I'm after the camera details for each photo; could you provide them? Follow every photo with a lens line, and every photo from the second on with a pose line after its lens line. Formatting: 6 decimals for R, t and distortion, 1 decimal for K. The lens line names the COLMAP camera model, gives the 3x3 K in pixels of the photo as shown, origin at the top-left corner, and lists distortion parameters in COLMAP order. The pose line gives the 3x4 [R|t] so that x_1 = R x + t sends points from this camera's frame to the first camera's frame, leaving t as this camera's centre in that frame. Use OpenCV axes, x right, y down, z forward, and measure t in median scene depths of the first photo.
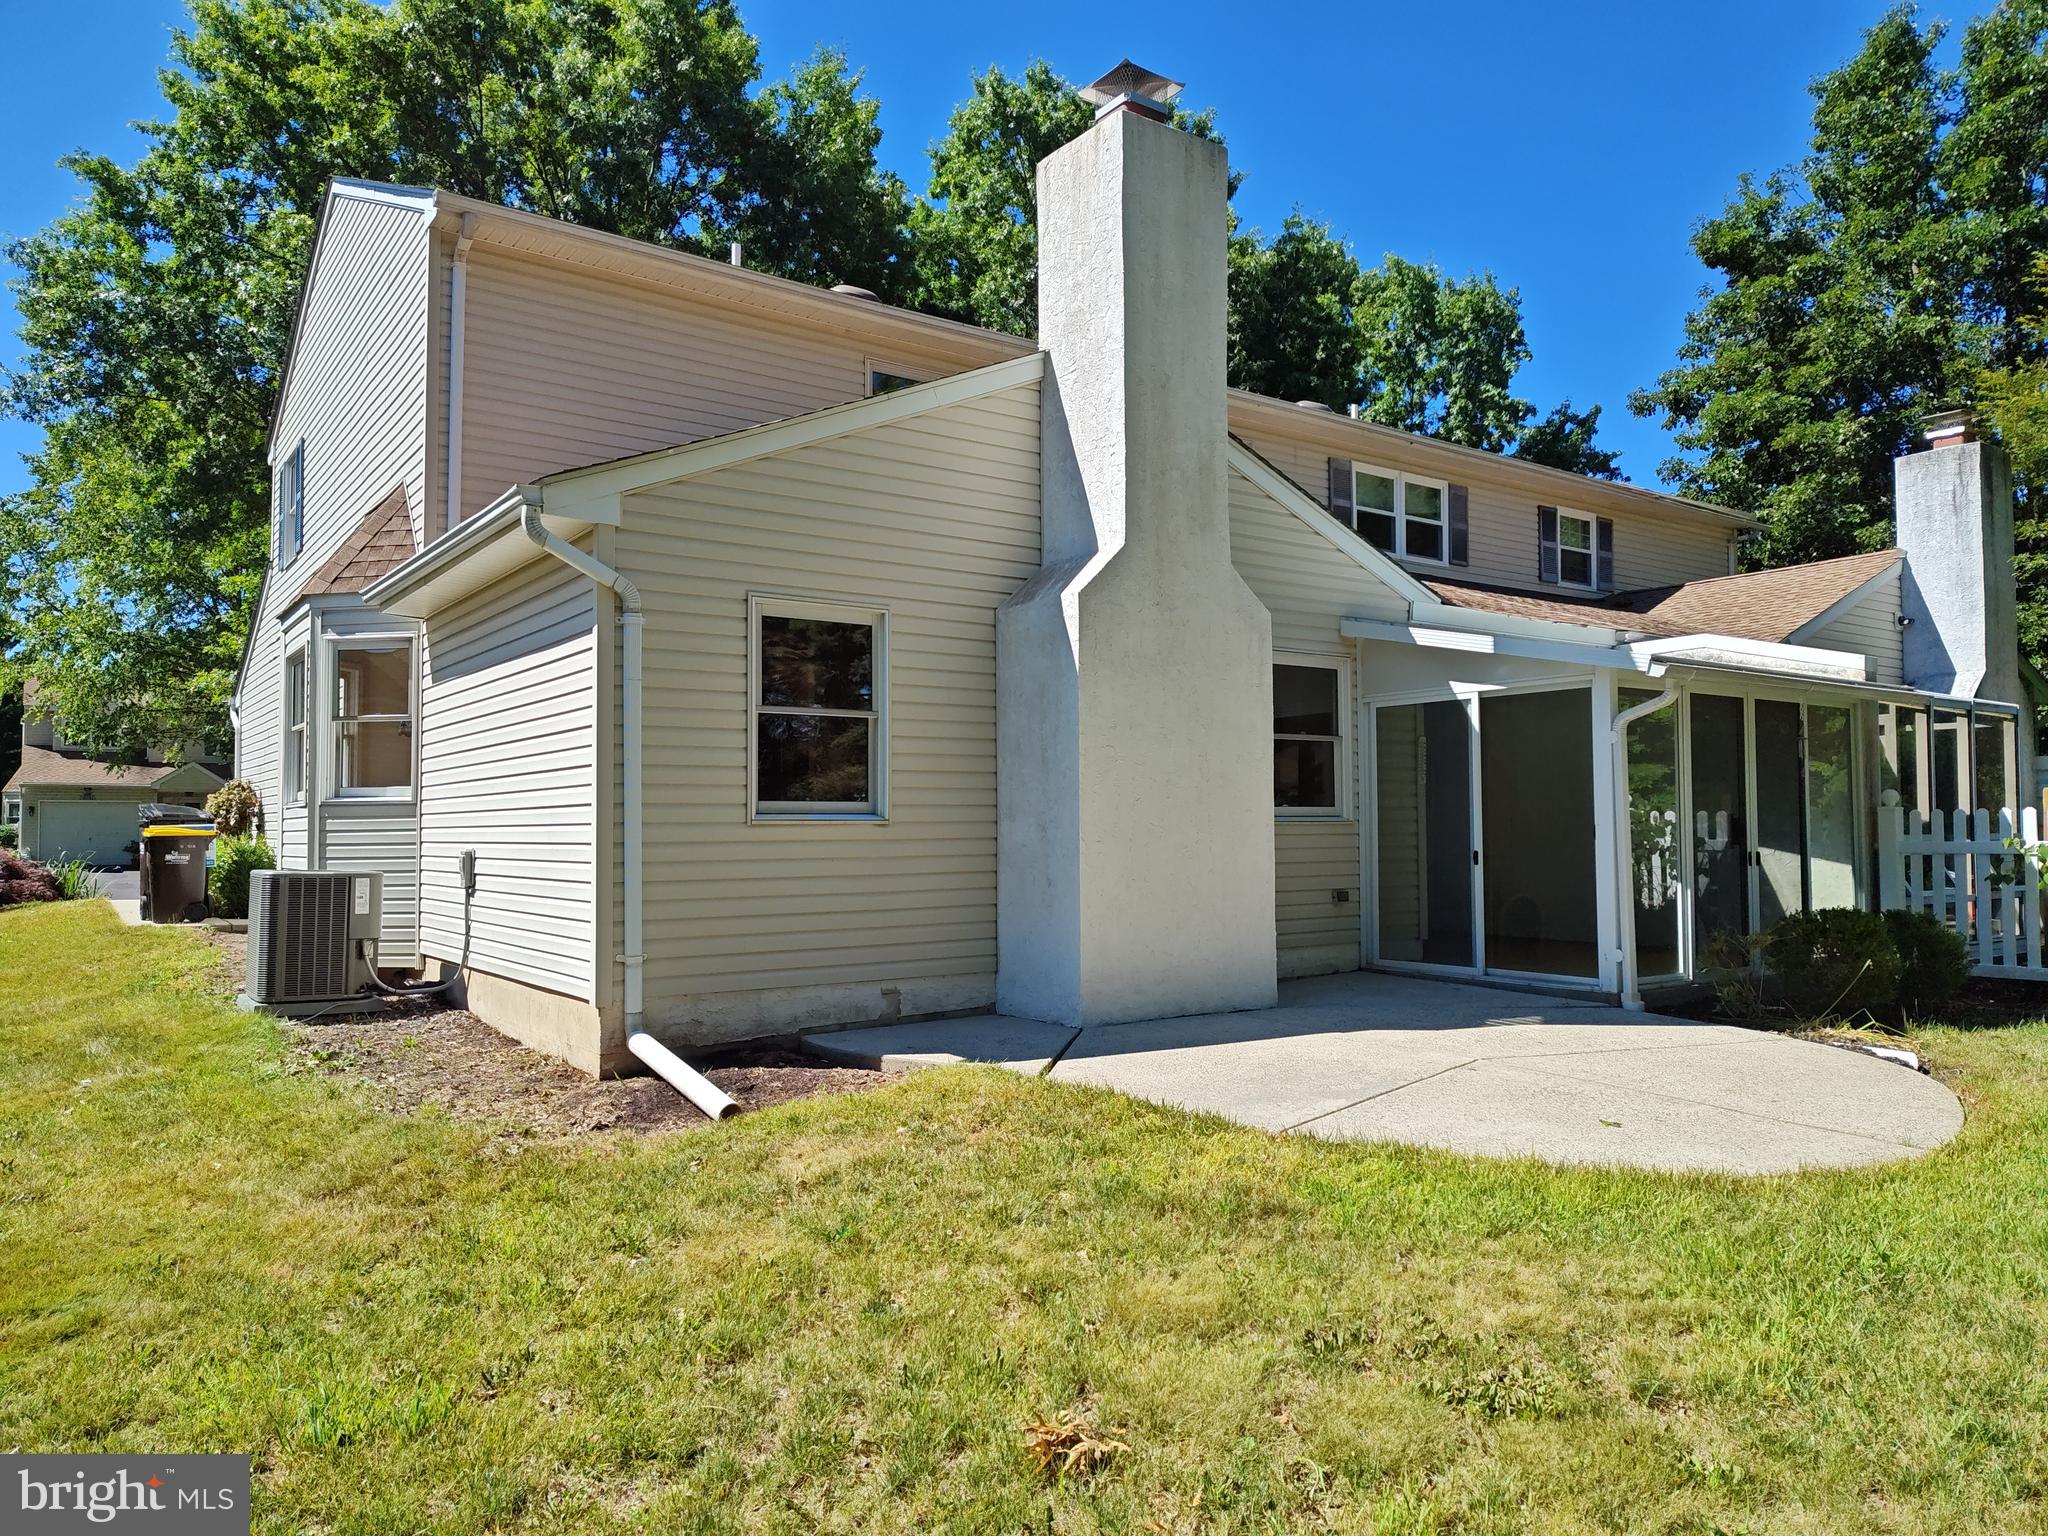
lens RADIAL K [[1387.9, 0, 1018.9], [0, 1387.9, 754.9], [0, 0, 1]] dist [0.041961, -0.045681]
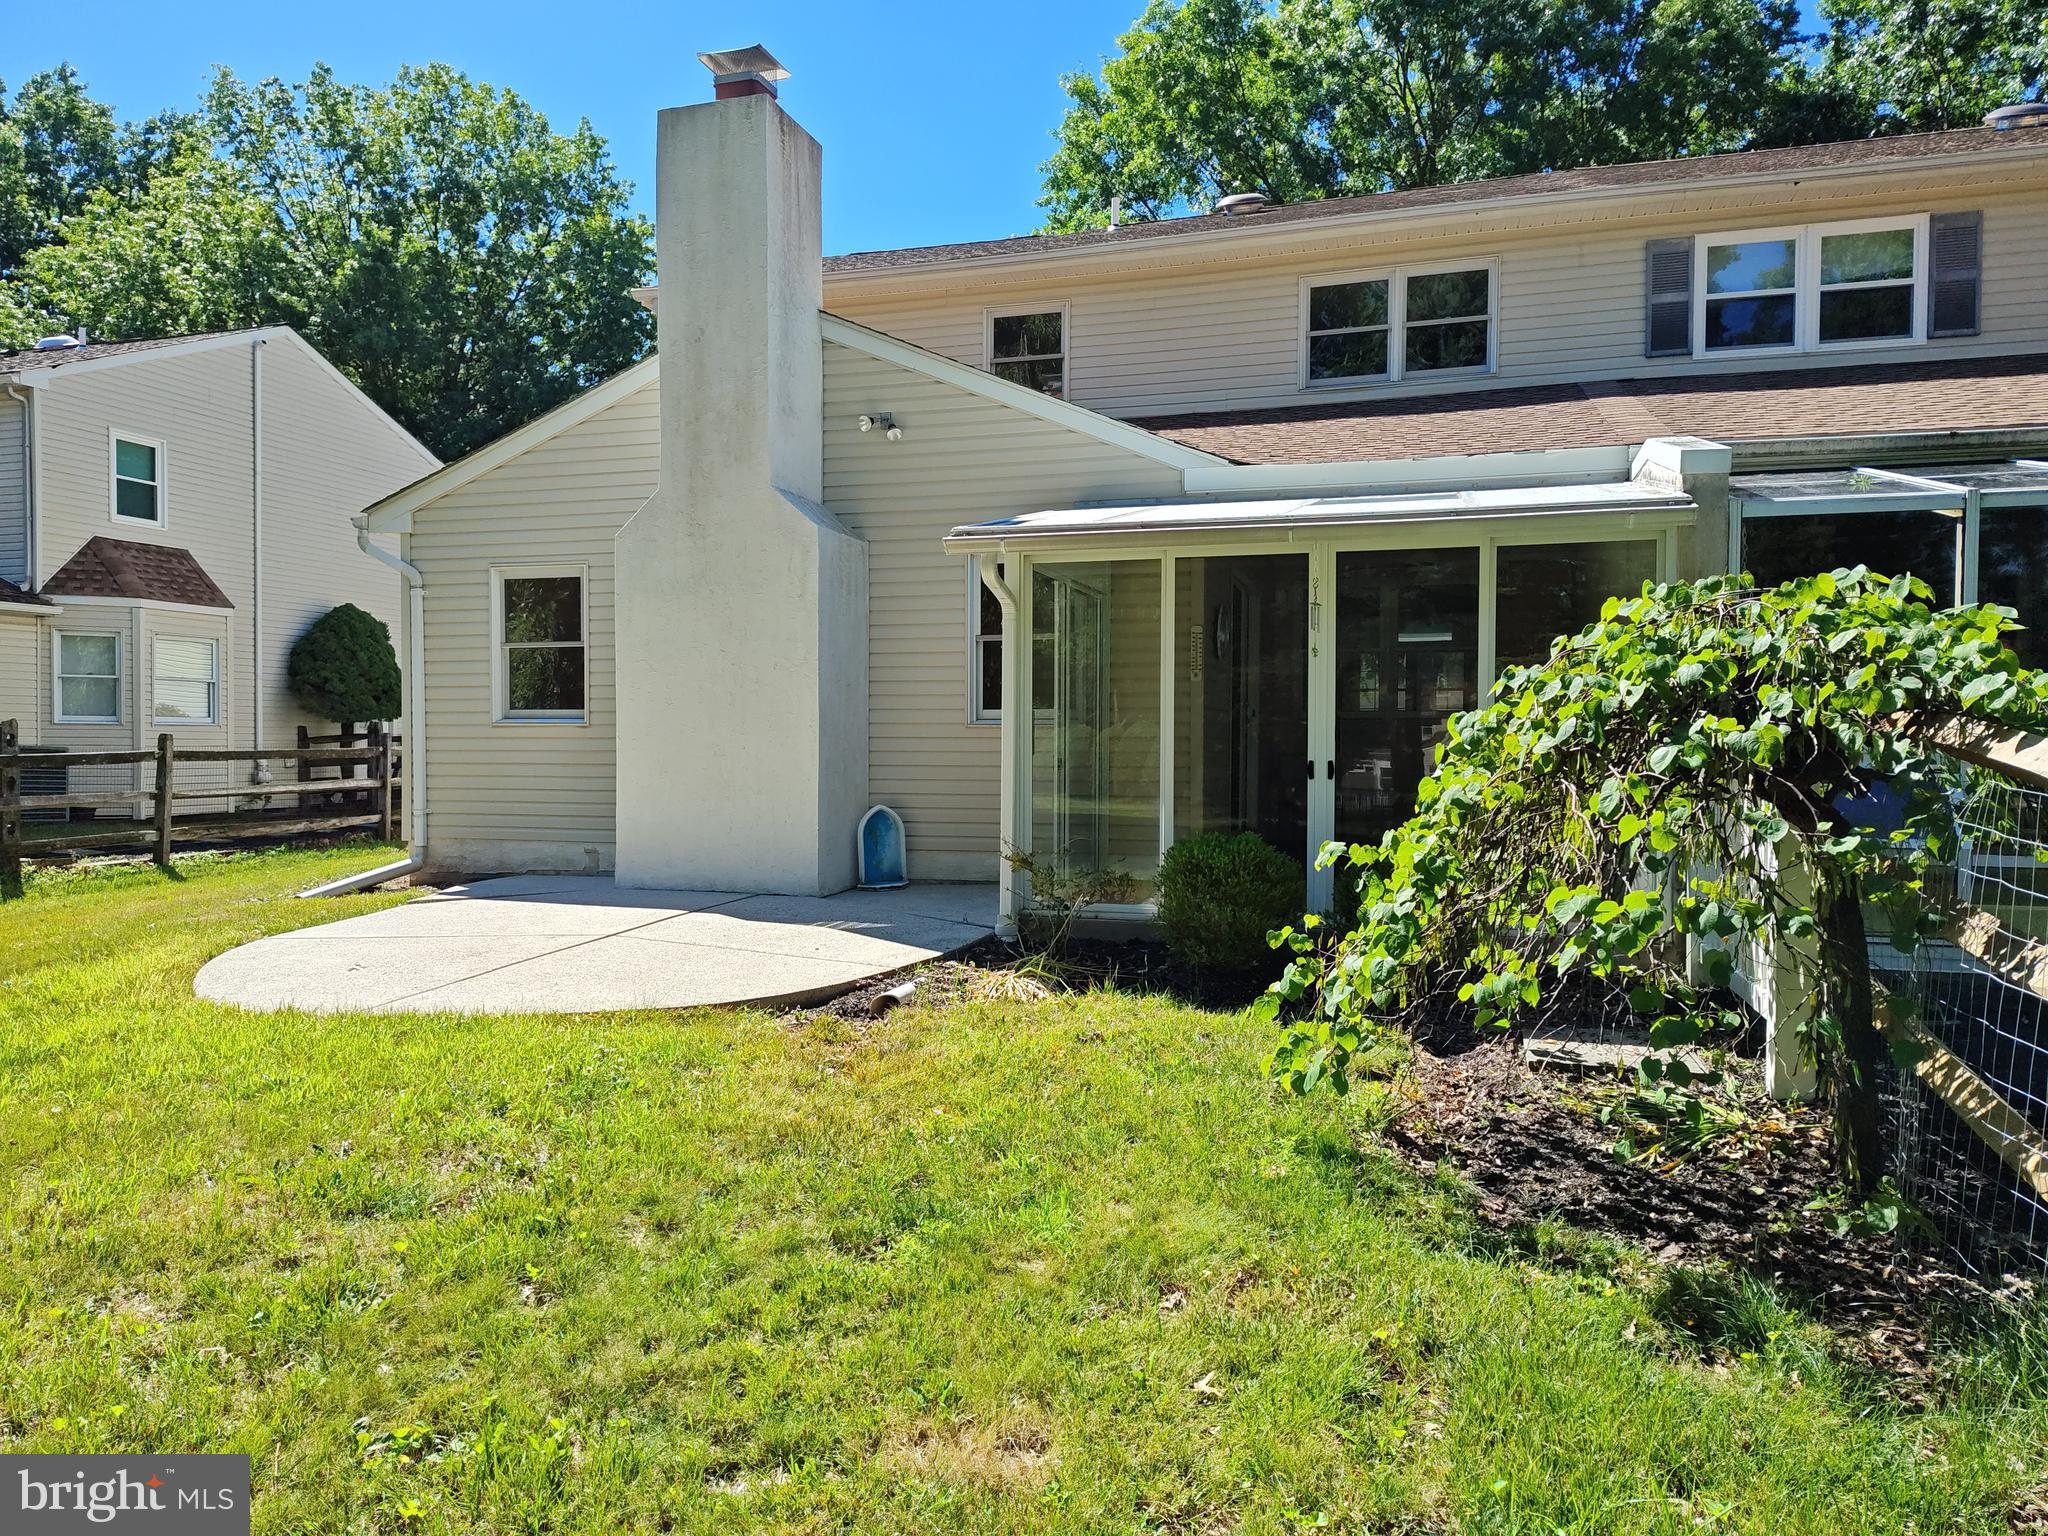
lens RADIAL K [[1380.4, 0, 1014.1], [0, 1380.4, 772.6], [0, 0, 1]] dist [0.040338, -0.046828]
pose [[0.602012, 0.018419, -0.798275, 1.133753], [0.033020, 0.998304, 0.047937, 0.041480], [0.797804, -0.055217, 0.600383, 0.493872]]
